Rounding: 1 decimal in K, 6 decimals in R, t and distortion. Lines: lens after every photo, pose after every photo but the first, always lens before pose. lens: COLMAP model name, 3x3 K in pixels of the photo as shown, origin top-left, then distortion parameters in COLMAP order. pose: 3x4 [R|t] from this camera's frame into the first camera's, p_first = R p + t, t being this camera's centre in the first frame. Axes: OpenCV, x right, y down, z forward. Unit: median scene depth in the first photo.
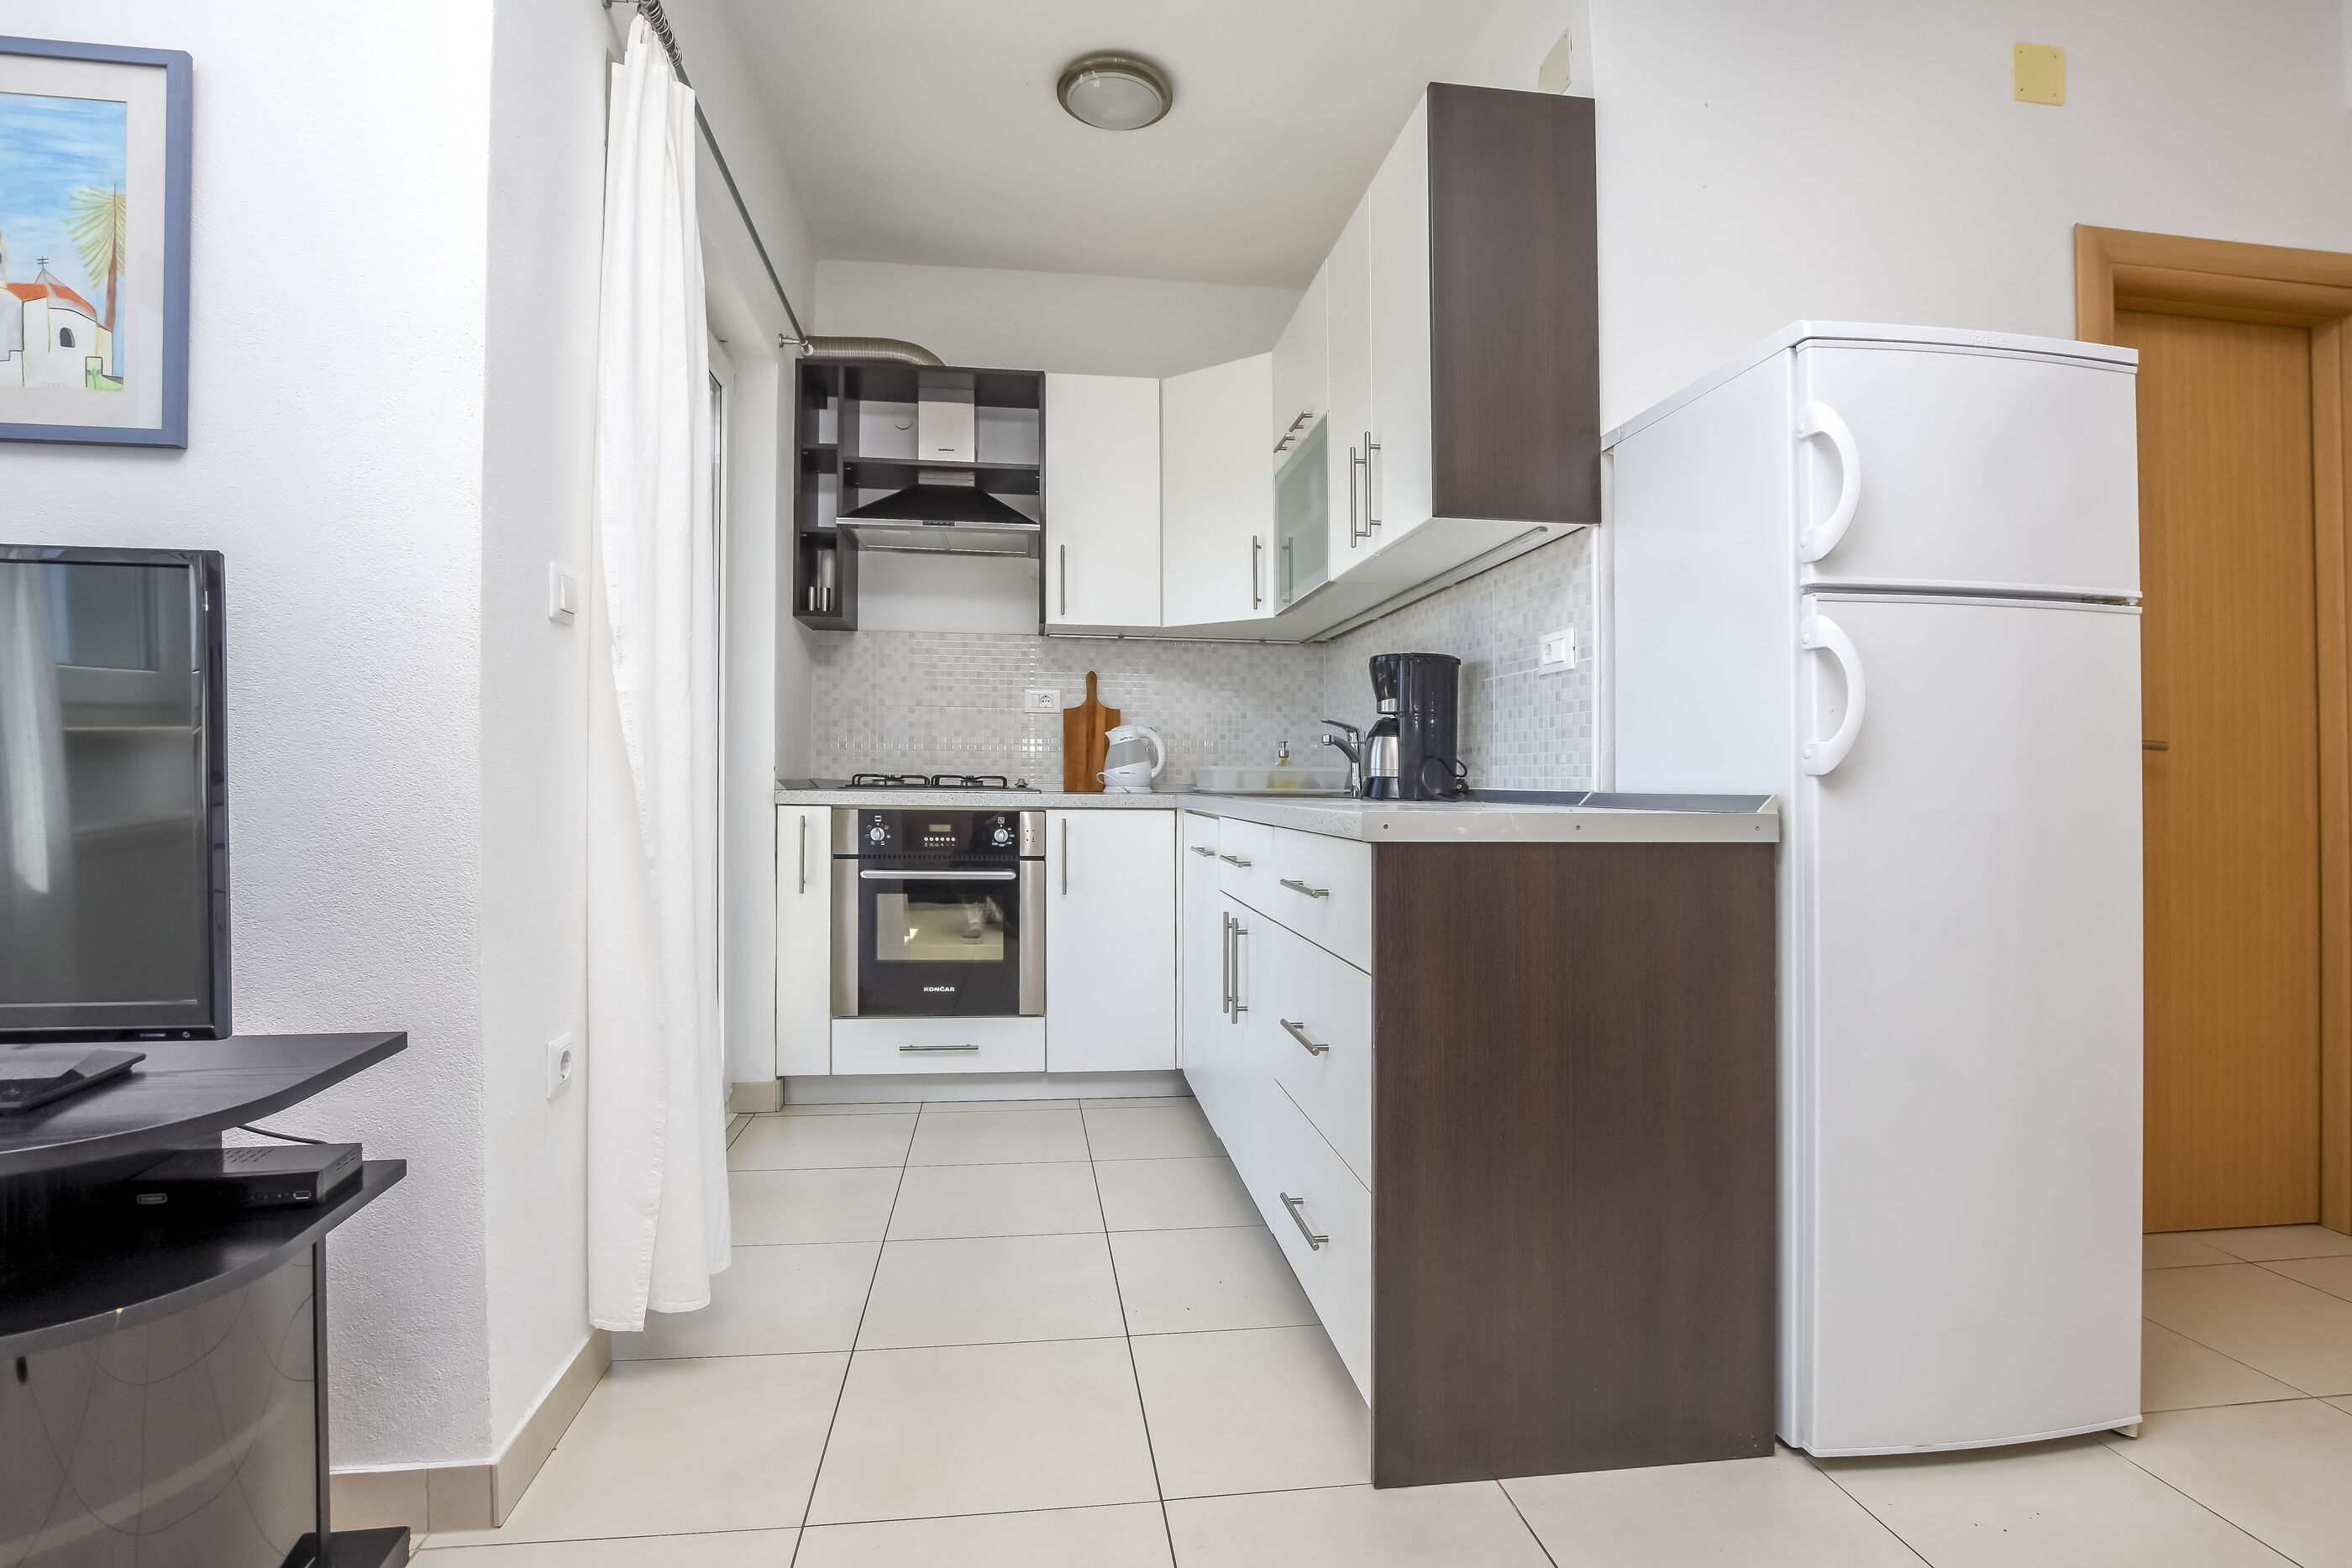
lens RADIAL K [[1166.1, 0, 1176.0], [0, 1166.1, 784.0], [0, 0, 1]] dist [-0.003334, 0.000256]
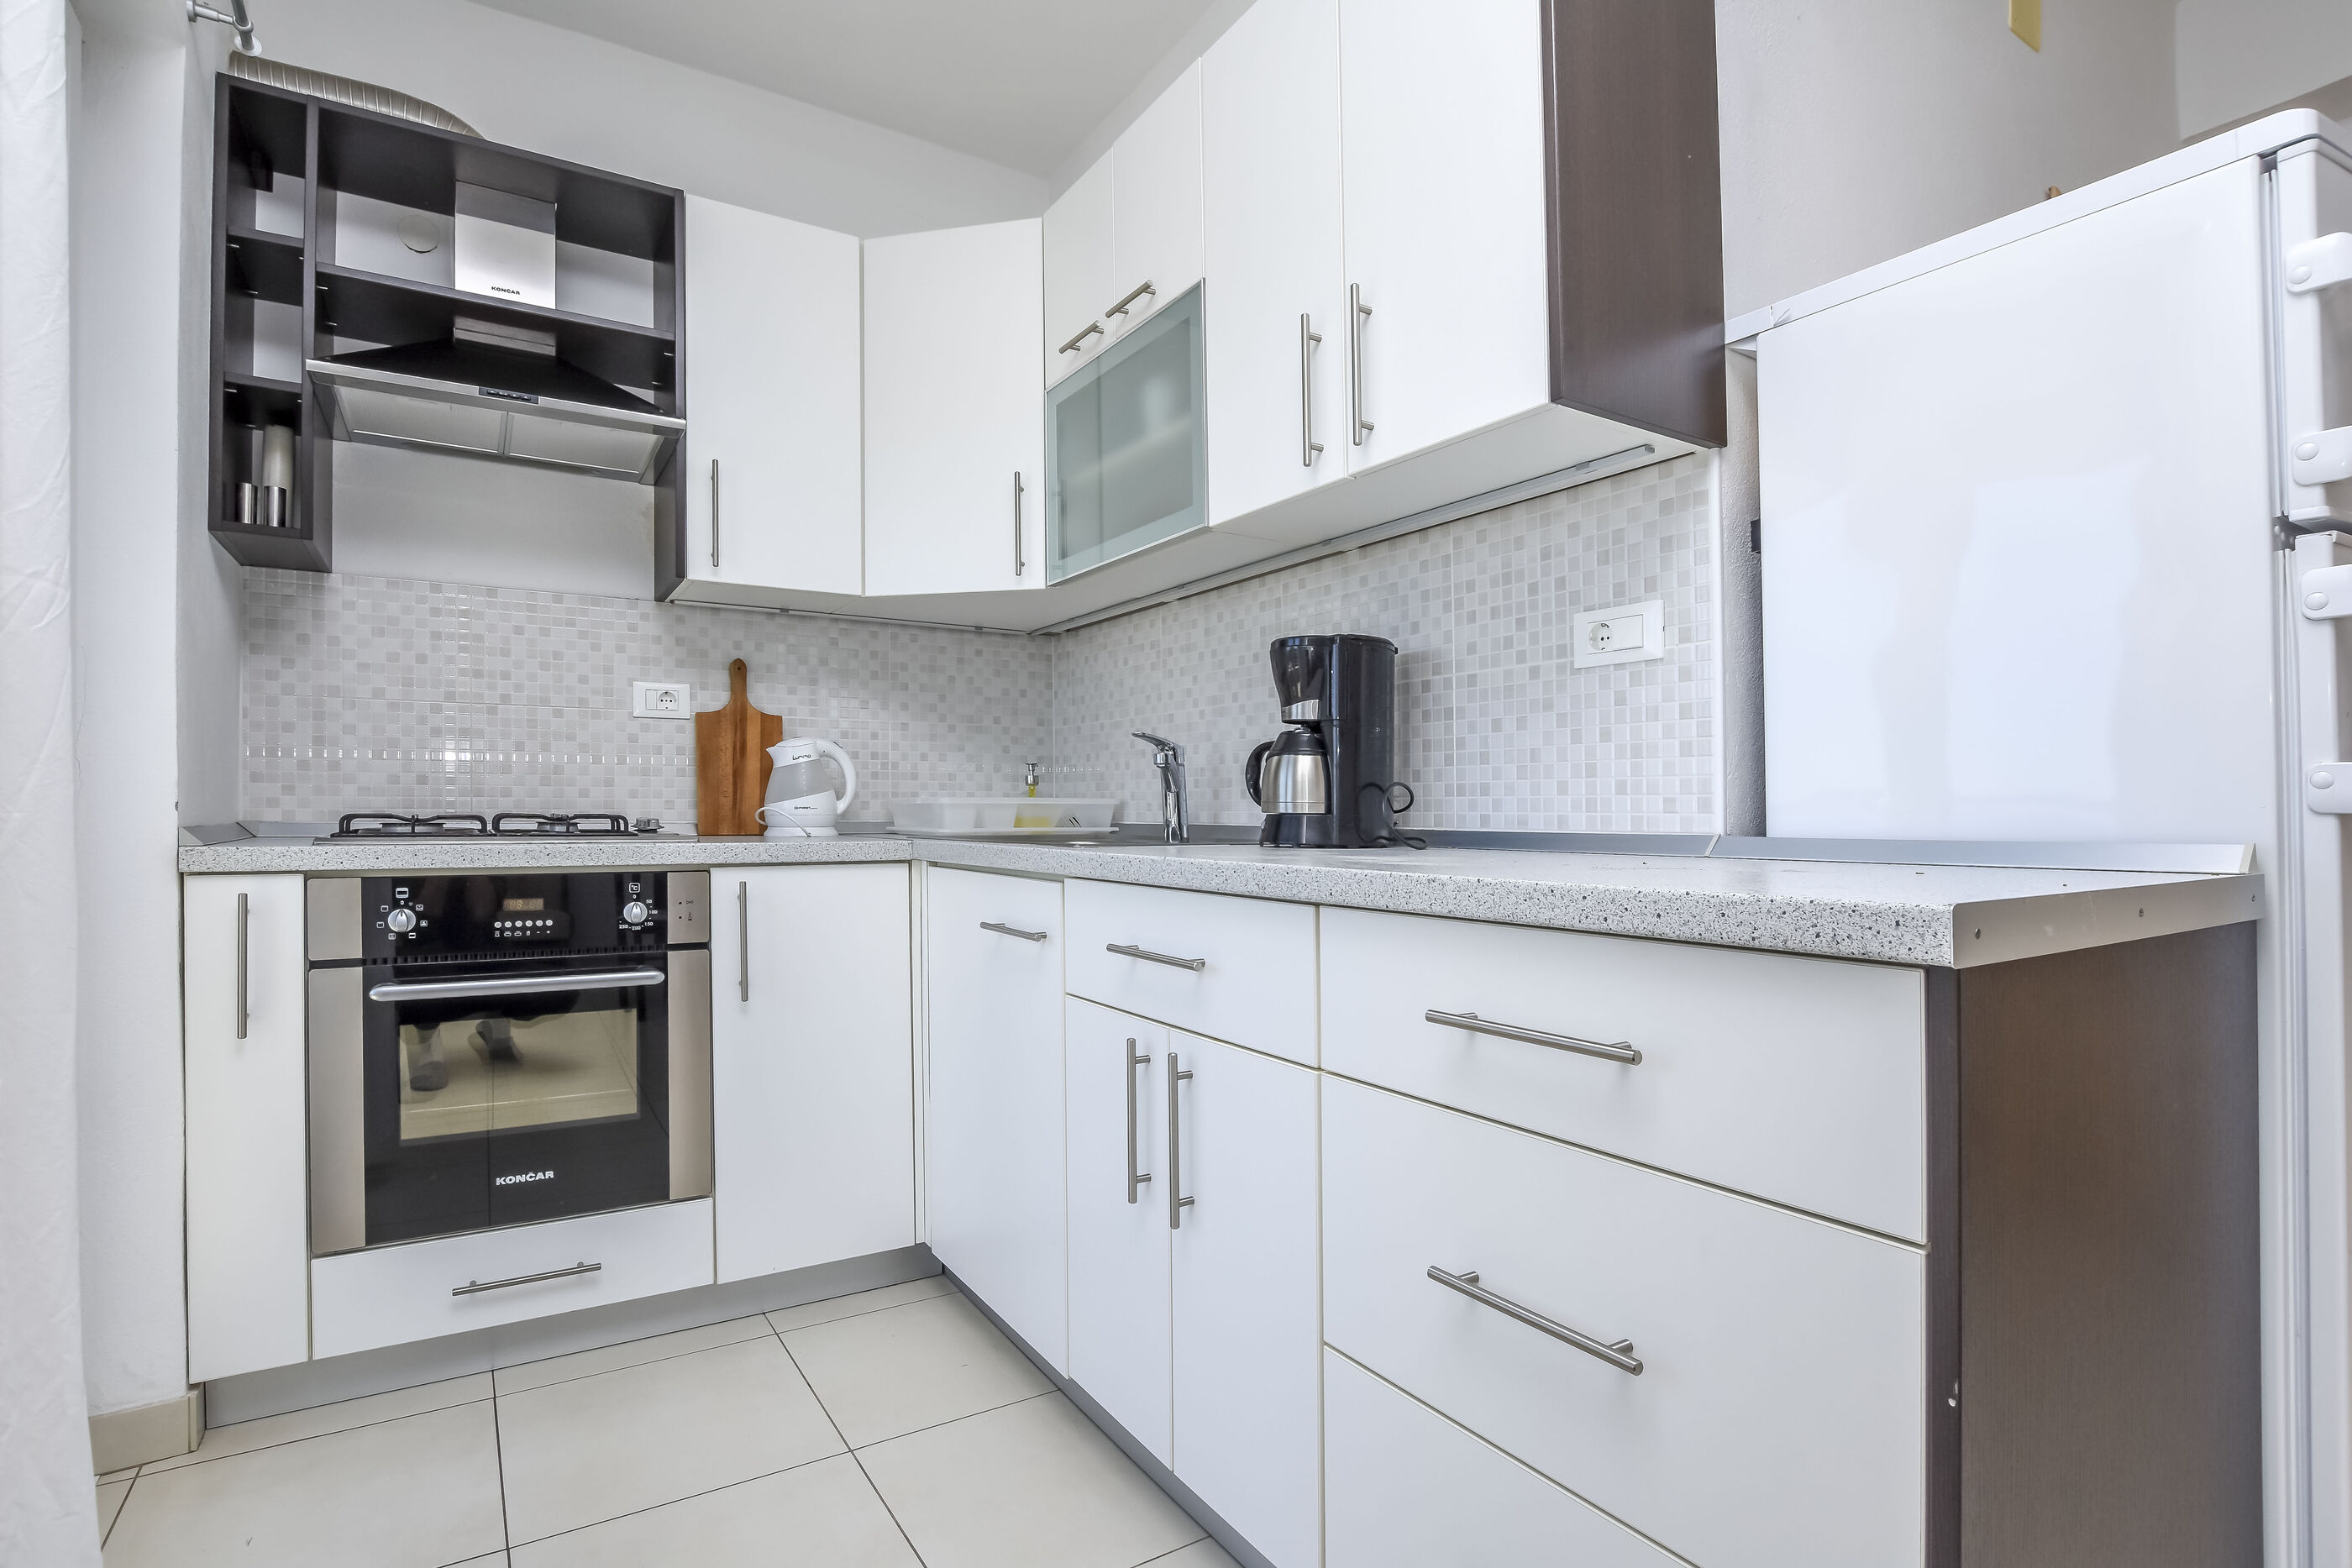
lens RADIAL K [[1162.1, 0, 1168.5], [0, 1162.1, 805.3], [0, 0, 1]] dist [-0.015125, 0.000354]
pose [[0.913573, -0.006912, 0.406616, -0.128739], [0.009022, 0.999954, -0.003273, -0.006901], [-0.406575, 0.006659, 0.913593, 0.301532]]
